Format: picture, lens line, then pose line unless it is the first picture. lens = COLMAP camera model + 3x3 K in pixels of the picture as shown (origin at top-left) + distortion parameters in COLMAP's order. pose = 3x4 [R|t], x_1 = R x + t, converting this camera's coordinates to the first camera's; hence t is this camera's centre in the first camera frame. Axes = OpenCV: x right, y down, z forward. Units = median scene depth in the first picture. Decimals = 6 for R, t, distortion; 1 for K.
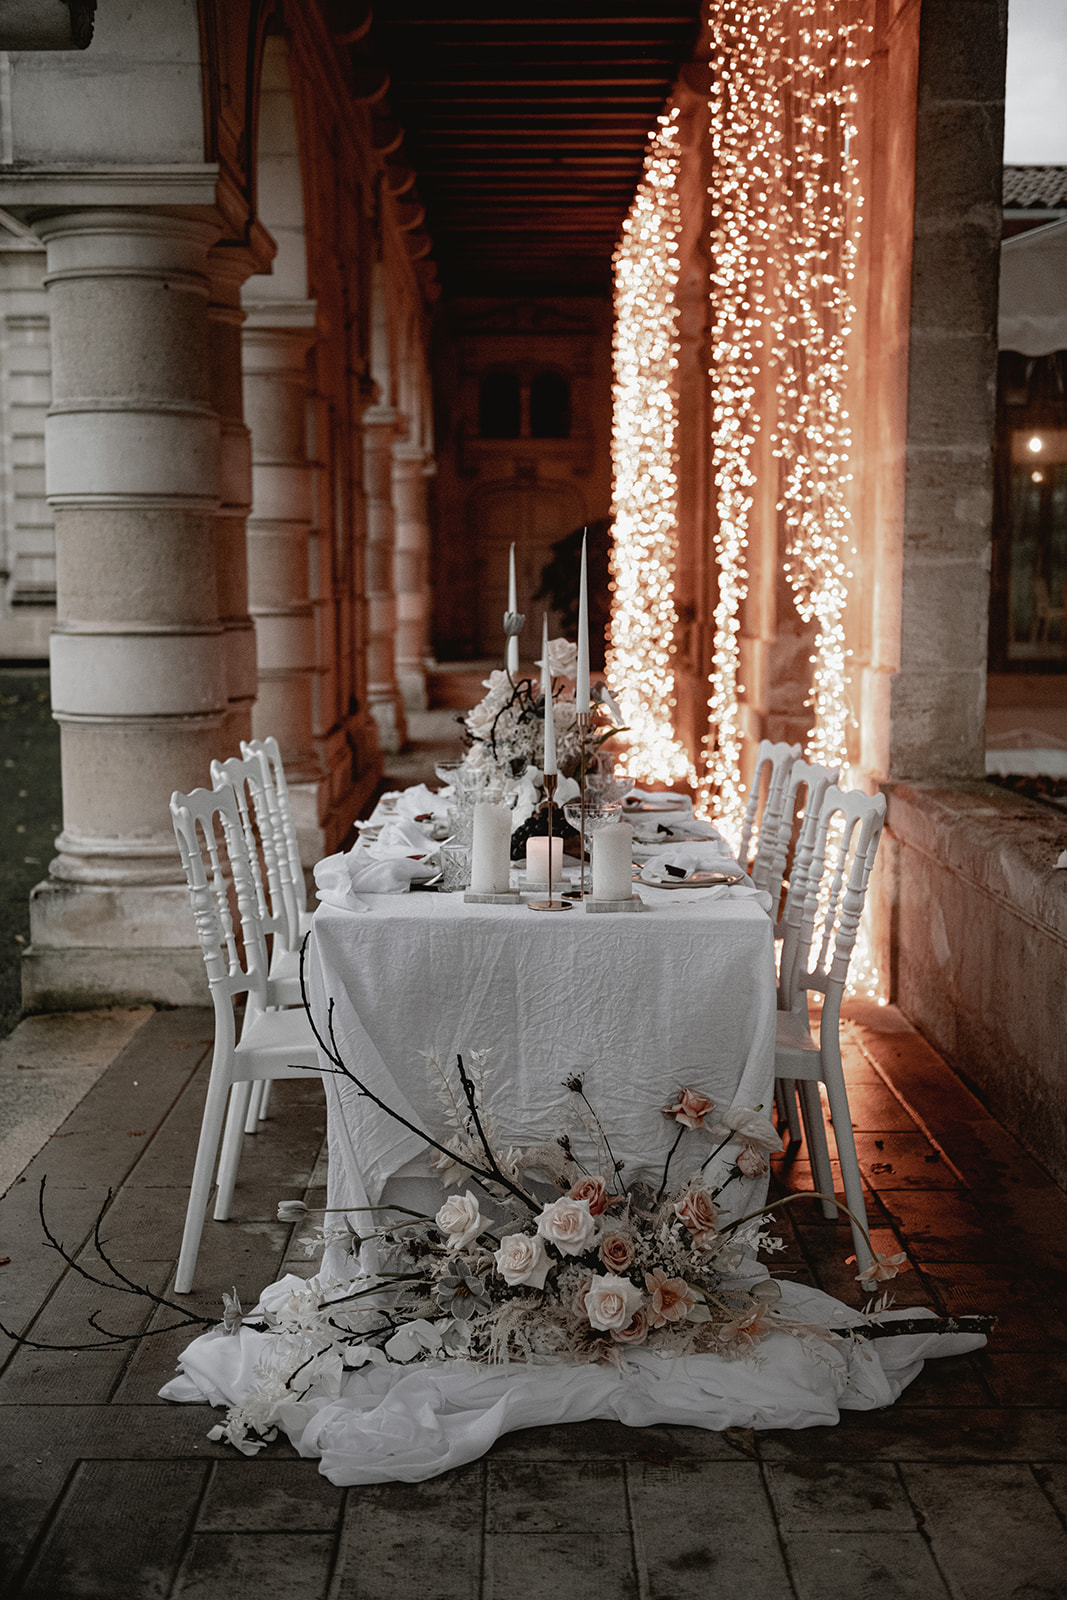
lens RADIAL K [[2011.8, 0, 532.7], [0, 2011.8, 801.9], [0, 0, 1]] dist [0.016135, 0.000000]
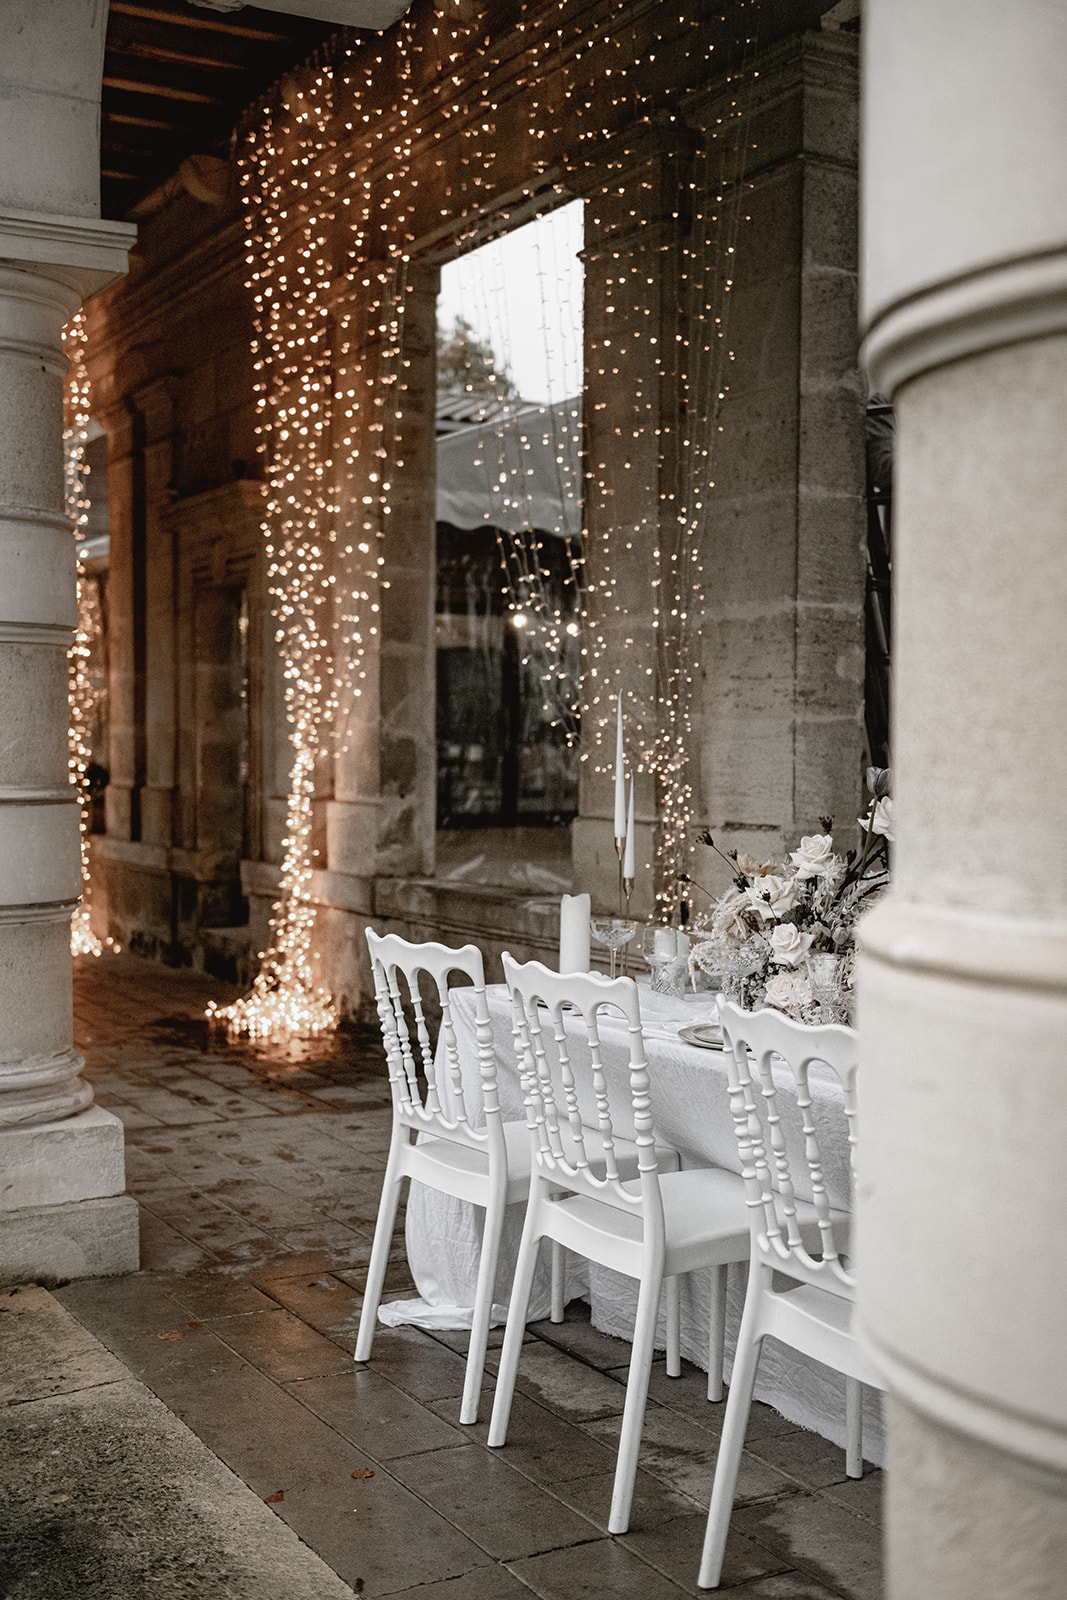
lens RADIAL K [[1835.7, 0, 533.5], [0, 1835.7, 797.3], [0, 0, 1]] dist [0.001797, 0.000000]
pose [[0.870575, -0.012426, 0.491878, -0.370925], [0.053303, 0.996179, -0.069176, -0.025403], [-0.489139, 0.086442, 0.867912, 0.287545]]
